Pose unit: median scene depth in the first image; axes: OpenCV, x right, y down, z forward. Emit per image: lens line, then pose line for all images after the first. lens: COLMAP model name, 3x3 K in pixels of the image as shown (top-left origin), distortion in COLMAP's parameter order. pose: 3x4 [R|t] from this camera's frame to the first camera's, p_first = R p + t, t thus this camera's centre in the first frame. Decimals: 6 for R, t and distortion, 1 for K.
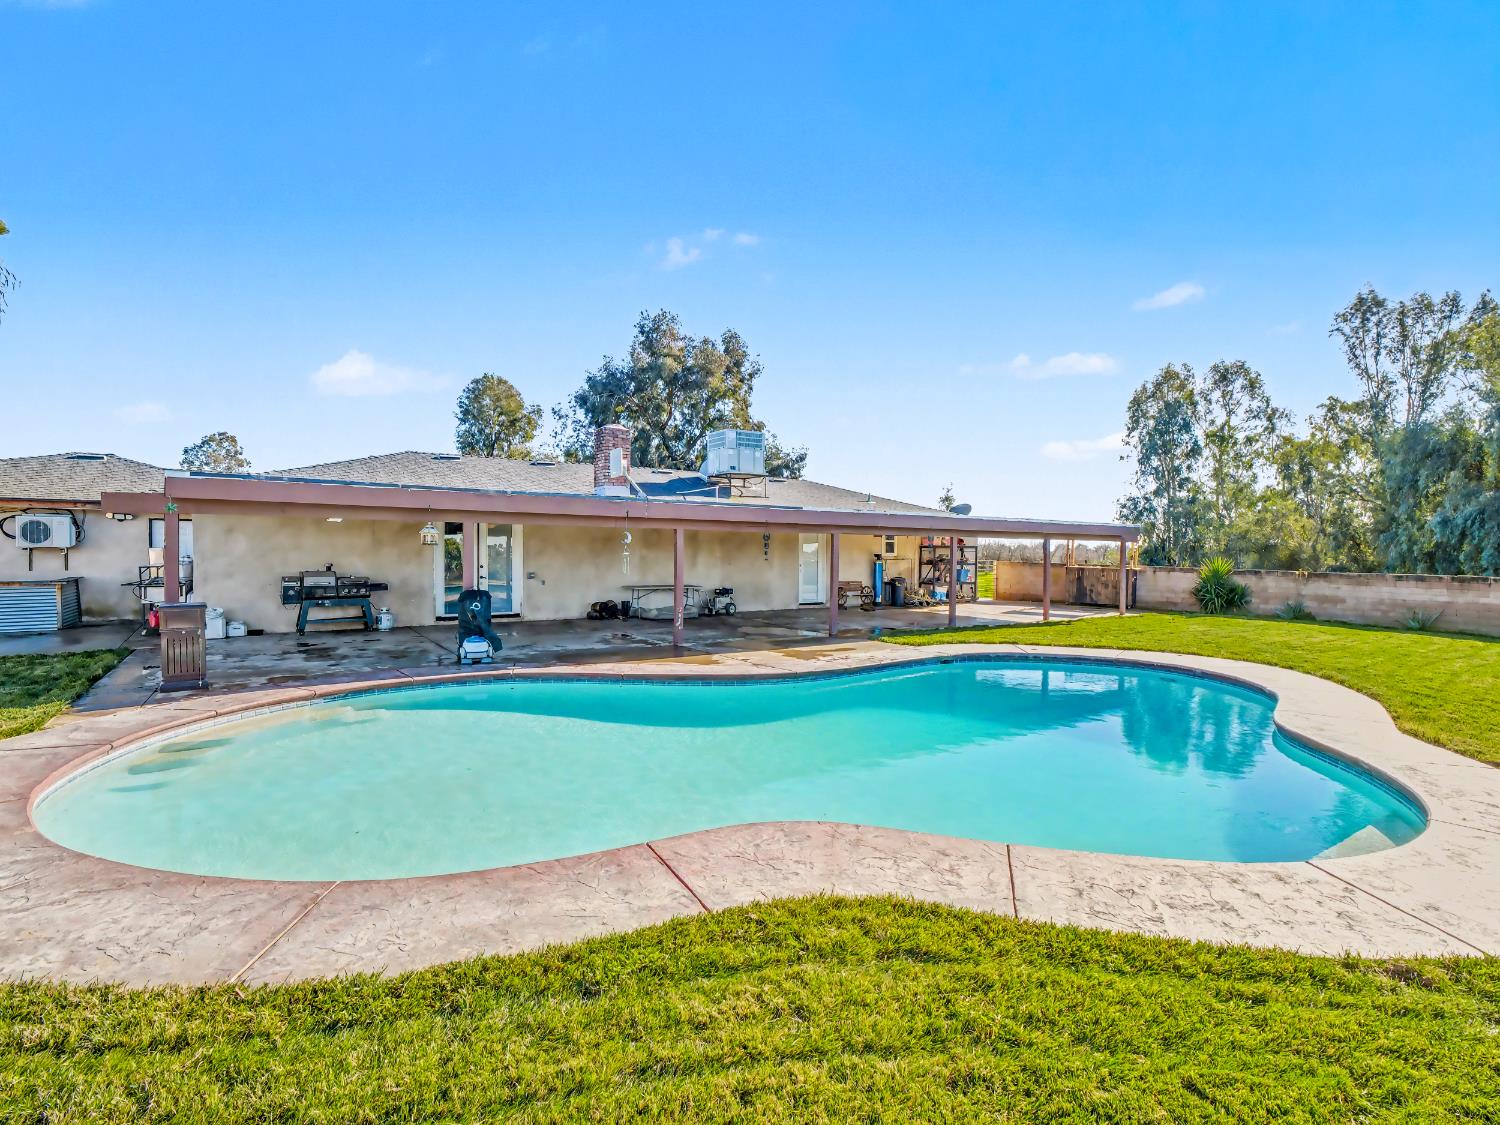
lens RADIAL K [[734.7, 0, 748.2], [0, 734.7, 565.6], [0, 0, 1]] dist [-0.004230, -0.007512]
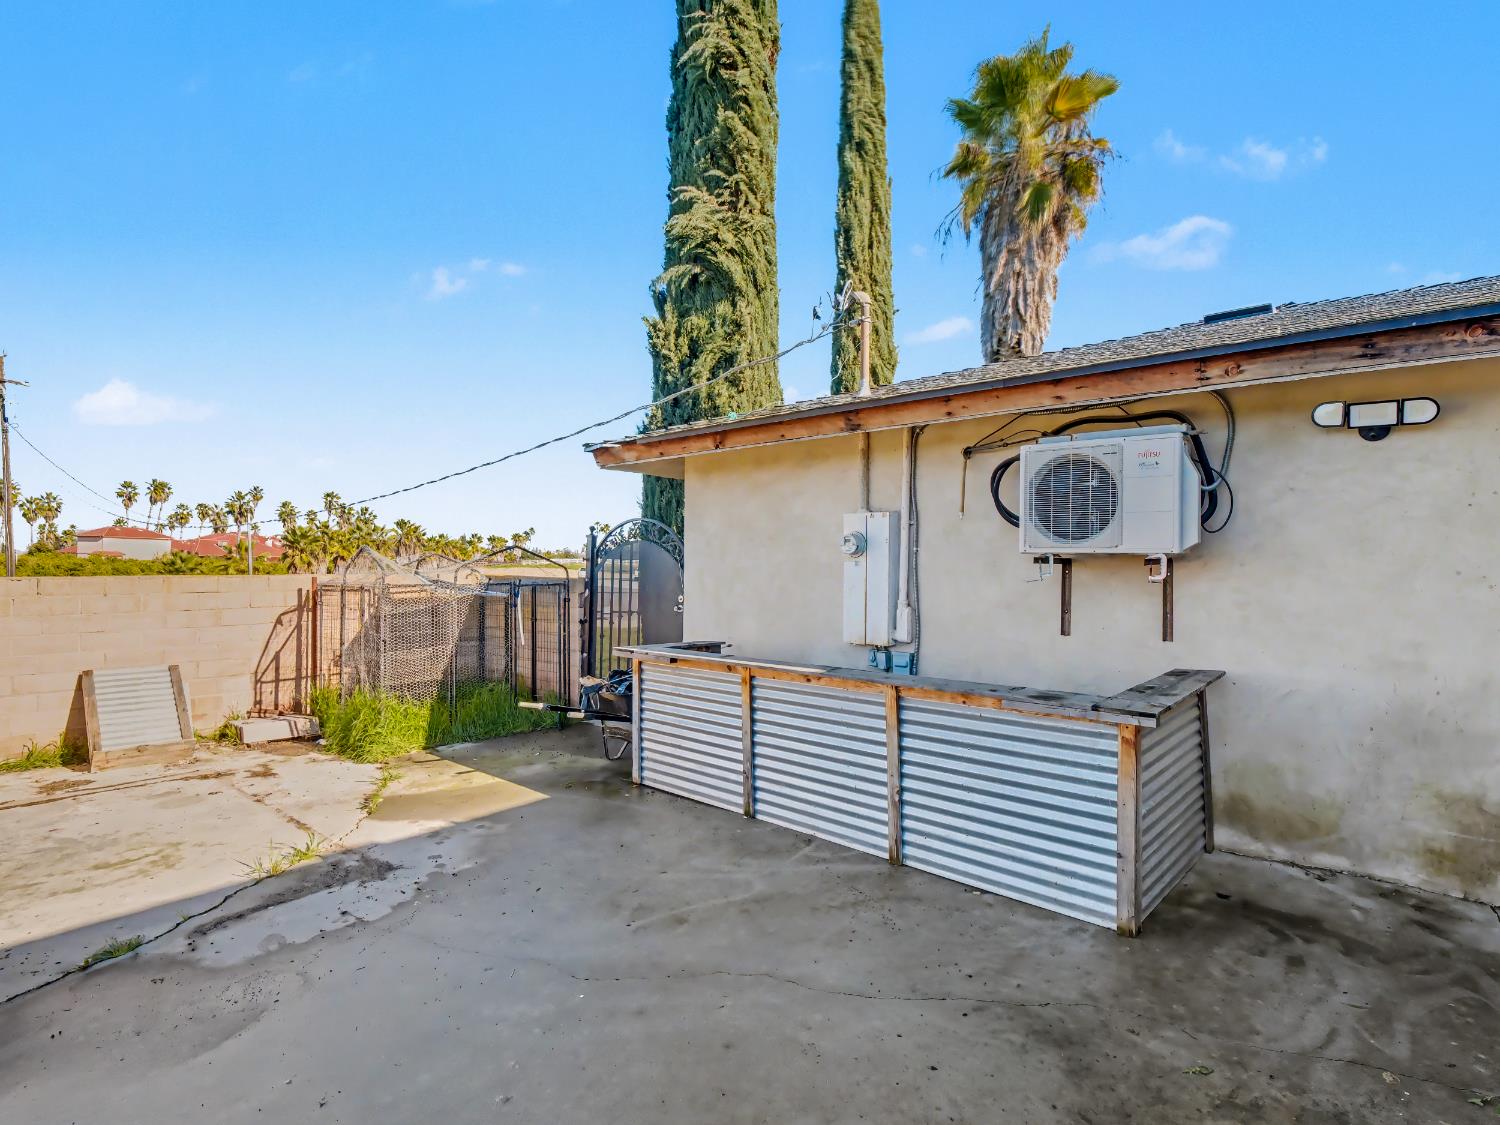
lens RADIAL K [[734.7, 0, 748.2], [0, 734.7, 565.6], [0, 0, 1]] dist [-0.004230, -0.007512]
pose [[0.284640, -0.003705, -0.958627, -0.716211], [-0.032290, 0.999388, -0.013451, -0.012023], [0.958090, 0.034783, 0.284346, 0.768550]]
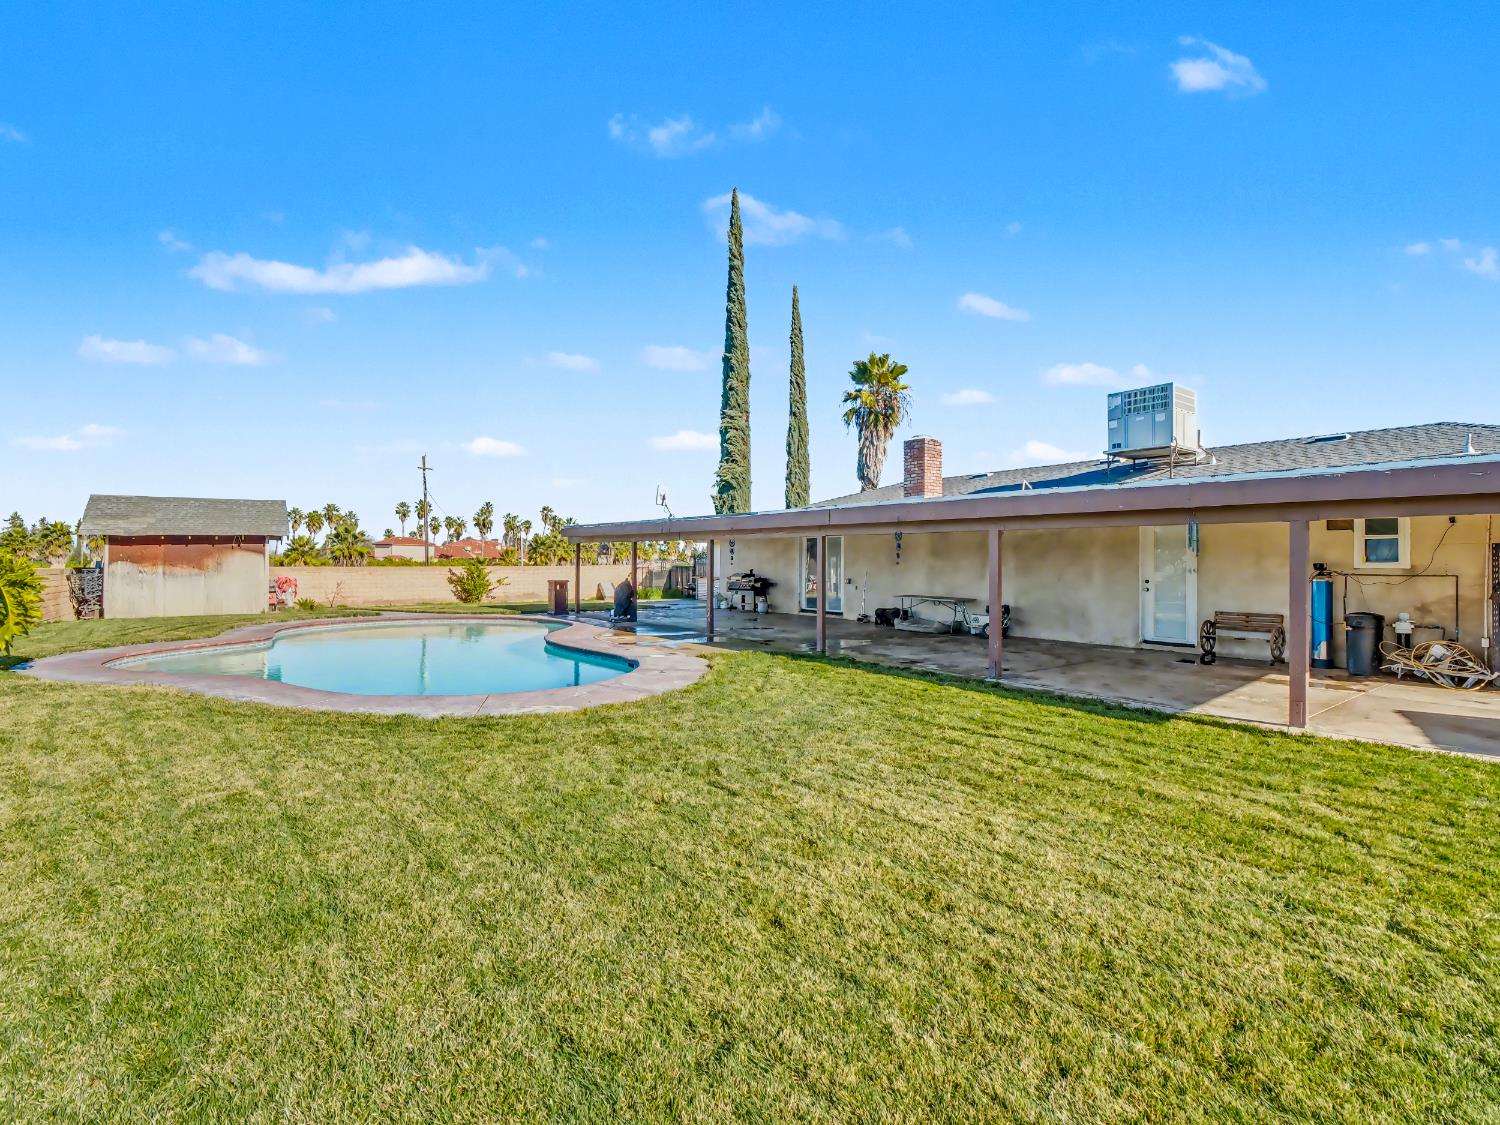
lens RADIAL K [[734.7, 0, 748.2], [0, 734.7, 565.6], [0, 0, 1]] dist [-0.004230, -0.007512]
pose [[0.062552, -0.001499, -0.998041, 0.953611], [-0.027119, 0.999627, -0.003201, -0.003439], [0.997673, 0.027266, 0.062488, 0.832438]]
